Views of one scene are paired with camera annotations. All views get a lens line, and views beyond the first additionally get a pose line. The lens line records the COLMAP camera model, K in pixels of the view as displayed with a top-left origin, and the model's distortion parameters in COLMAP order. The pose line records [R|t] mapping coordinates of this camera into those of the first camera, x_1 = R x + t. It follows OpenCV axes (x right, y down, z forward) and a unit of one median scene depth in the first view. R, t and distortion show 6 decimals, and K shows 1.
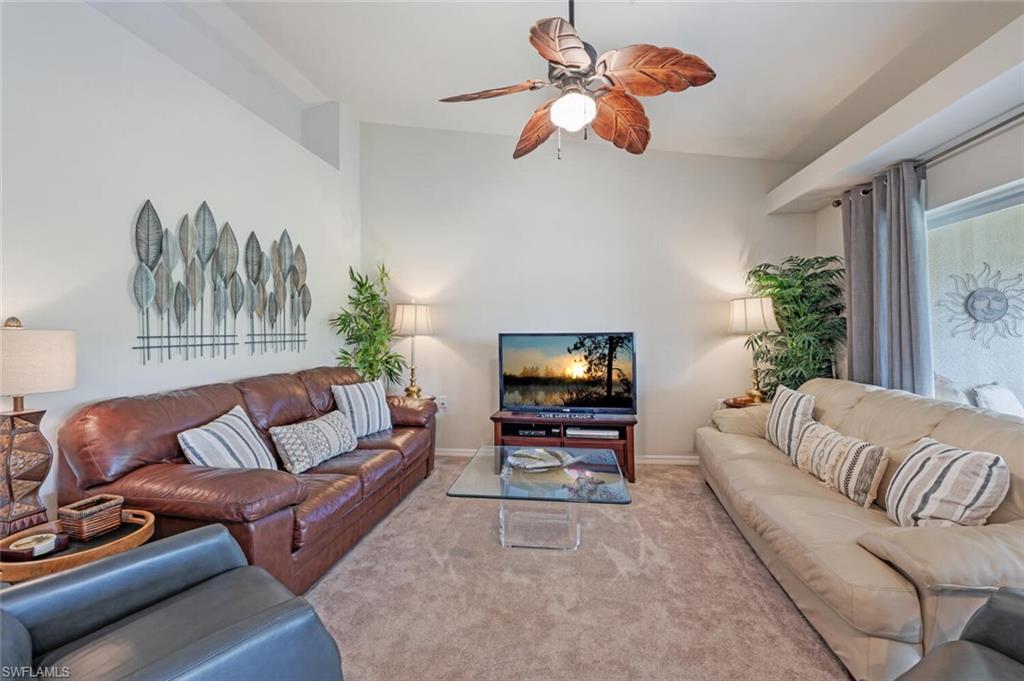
lens RADIAL K [[430.6, 0, 491.5], [0, 430.6, 323.4], [0, 0, 1]] dist [-0.000378, -0.000003]
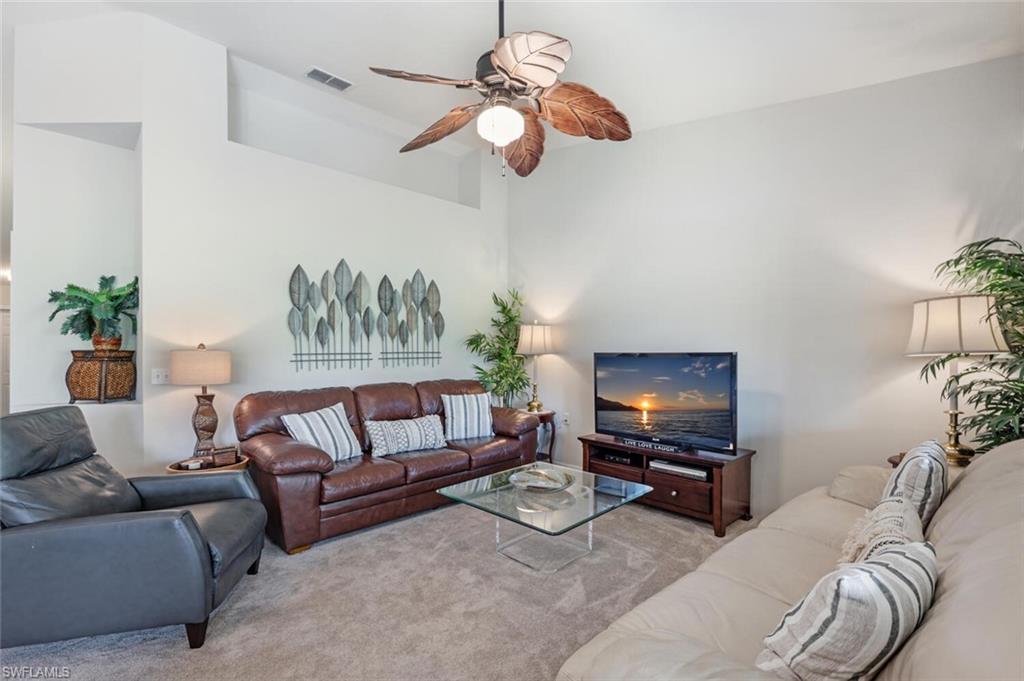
lens RADIAL K [[438.7, 0, 527.6], [0, 438.7, 356.5], [0, 0, 1]] dist [-0.000154, 0.000031]
pose [[0.819553, 0.016507, -0.572765, 0.581058], [0.006886, 0.999229, 0.038649, -0.011502], [0.572961, -0.035619, 0.818808, 0.129058]]
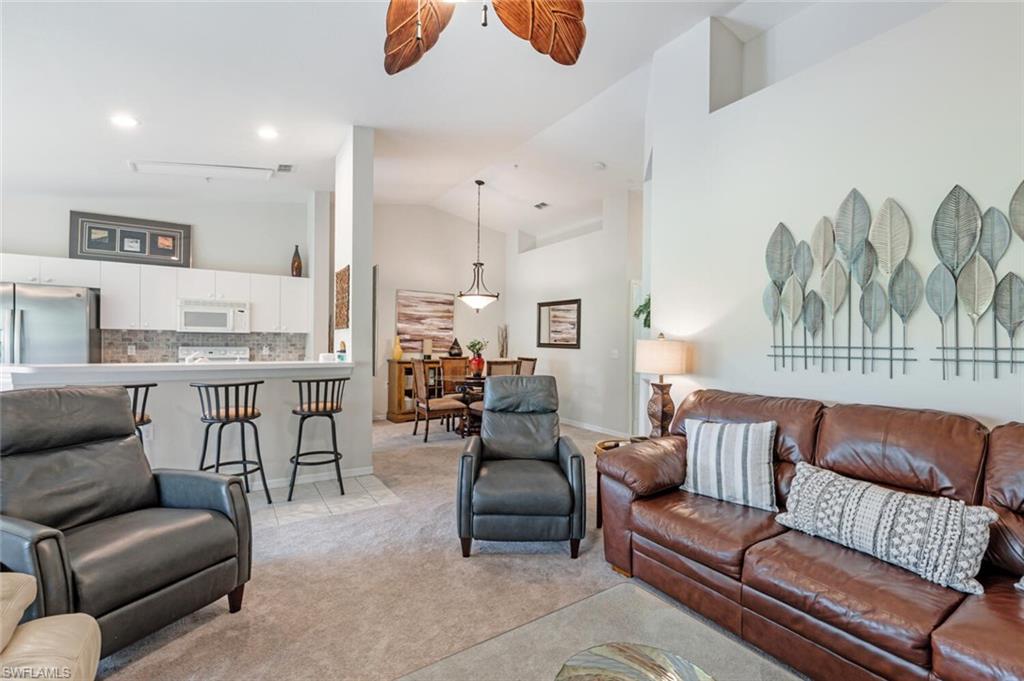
lens RADIAL K [[449.1, 0, 501.4], [0, 449.1, 342.6], [0, 0, 1]] dist [-0.000920, 0.000028]
pose [[-0.734264, 0.003718, -0.678854, 0.385968], [0.008582, 0.999956, -0.003806, 0.014440], [0.678810, -0.008621, -0.734264, 1.011895]]
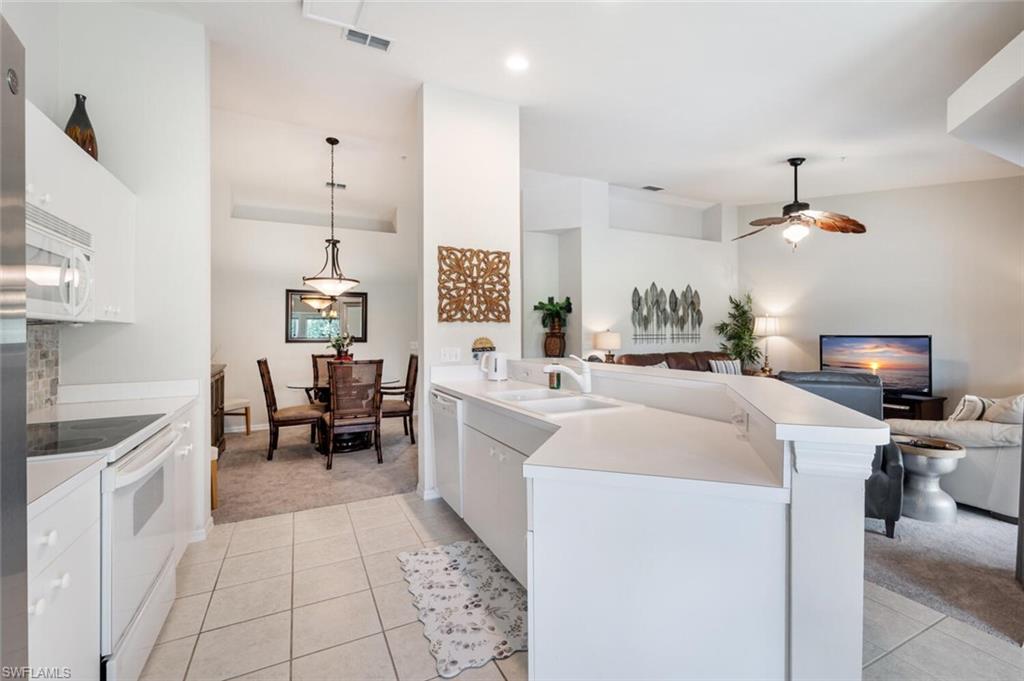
lens RADIAL K [[440.3, 0, 514.5], [0, 440.3, 329.2], [0, 0, 1]] dist [0.000779, 0.000103]
pose [[0.600096, 0.000167, -0.799928, 0.790338], [0.011302, 0.999898, 0.008687, -0.031477], [0.799848, -0.014254, 0.600033, -1.047878]]
